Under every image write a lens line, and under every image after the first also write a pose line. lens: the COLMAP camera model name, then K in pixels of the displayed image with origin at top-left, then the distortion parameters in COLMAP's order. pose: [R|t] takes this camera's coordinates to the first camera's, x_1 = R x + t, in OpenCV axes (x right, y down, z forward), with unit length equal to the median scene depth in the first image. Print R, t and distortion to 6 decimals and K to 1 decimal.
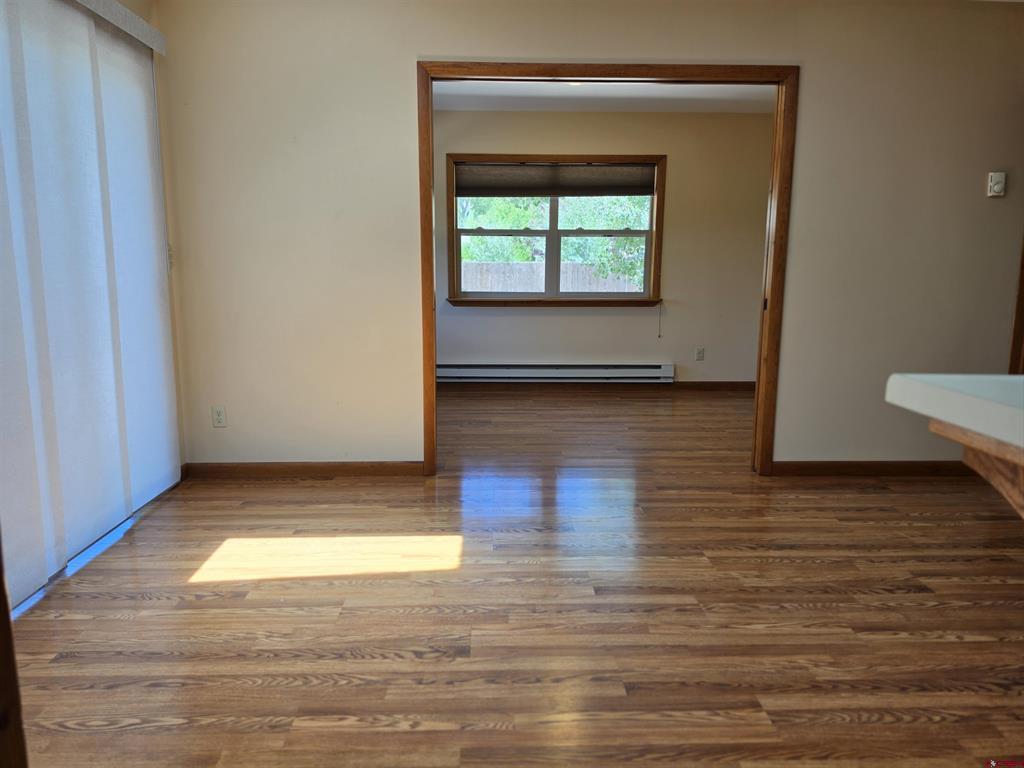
lens RADIAL K [[710.8, 0, 512.0], [0, 710.8, 384.0], [0, 0, 1]] dist [0.041567, -0.062553]
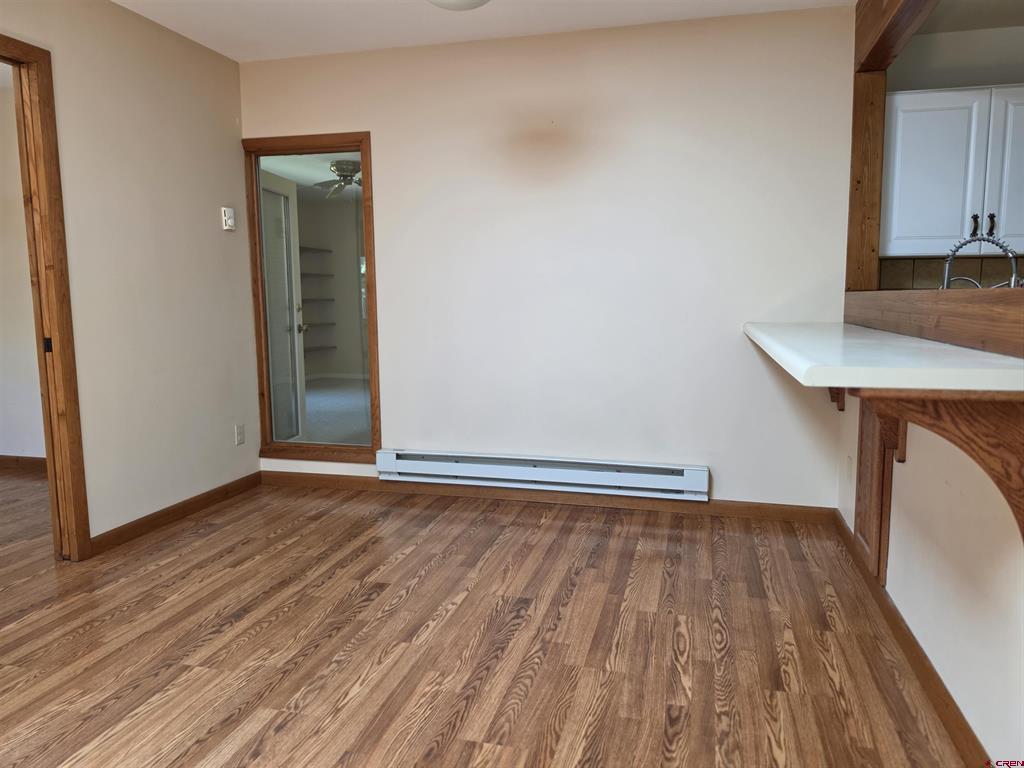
lens RADIAL K [[710.8, 0, 512.0], [0, 710.8, 384.0], [0, 0, 1]] dist [0.041567, -0.062553]
pose [[0.273666, -0.126337, 0.953491, -0.304257], [0.167990, 0.982377, 0.081949, -0.059581], [-0.947041, 0.137751, 0.290067, 0.365030]]
